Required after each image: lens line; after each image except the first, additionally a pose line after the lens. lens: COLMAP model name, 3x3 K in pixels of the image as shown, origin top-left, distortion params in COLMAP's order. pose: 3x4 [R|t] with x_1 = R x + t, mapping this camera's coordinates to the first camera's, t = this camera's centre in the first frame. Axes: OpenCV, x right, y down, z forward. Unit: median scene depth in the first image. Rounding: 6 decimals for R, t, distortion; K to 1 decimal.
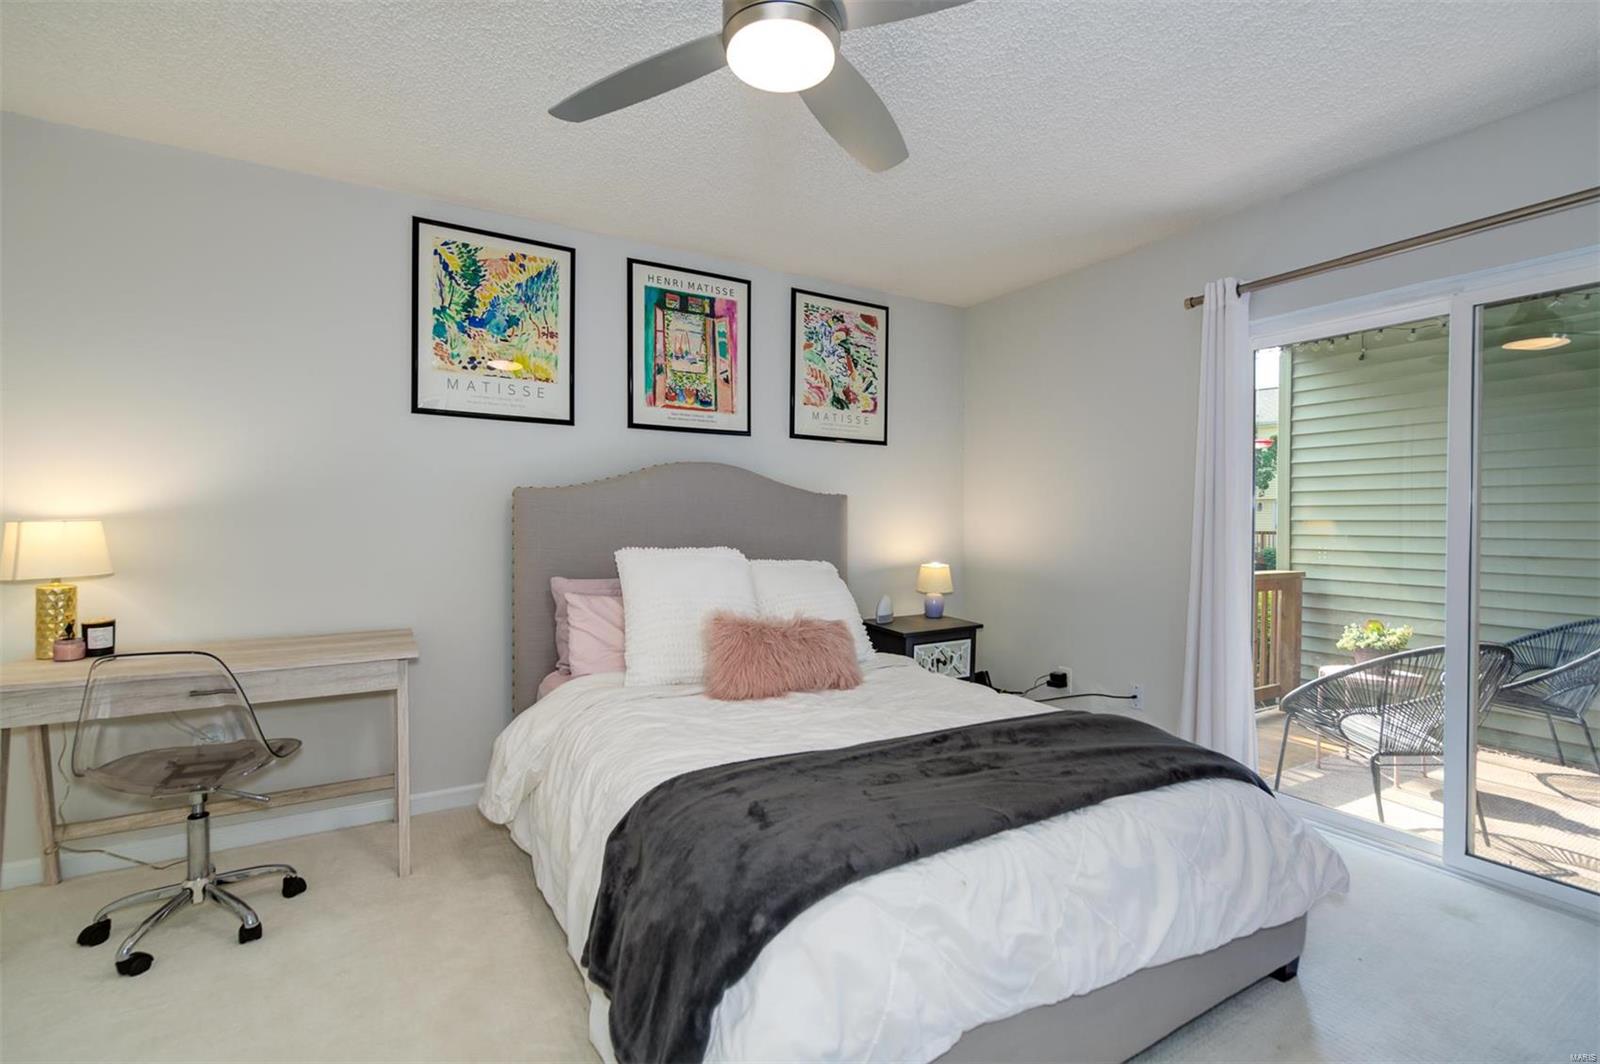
lens RADIAL K [[709.4, 0, 800.0], [0, 709.4, 532.0], [0, 0, 1]] dist [0.012722, -0.000135]
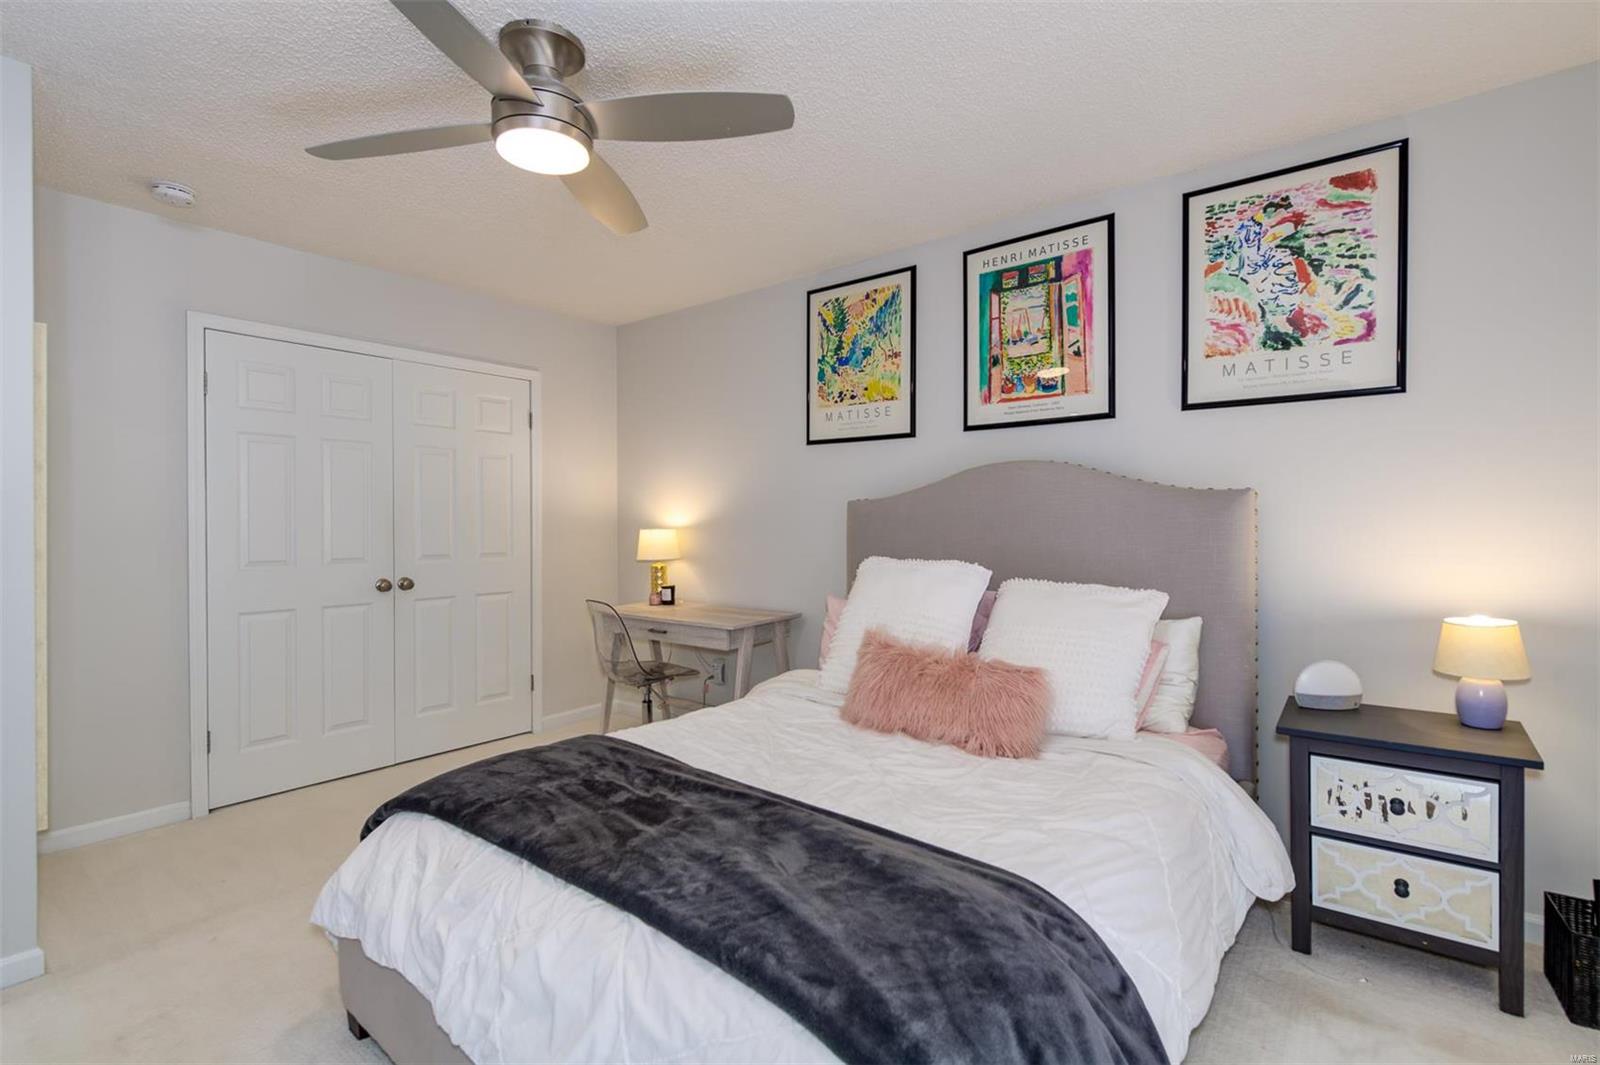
lens RADIAL K [[763.2, 0, 800.0], [0, 763.2, 532.5], [0, 0, 1]] dist [0.002430, 0.000636]
pose [[0.342273, 0.011038, -0.939536, 0.617329], [-0.008756, 0.999925, 0.008558, -0.018252], [0.939560, 0.005298, 0.342344, 0.432488]]
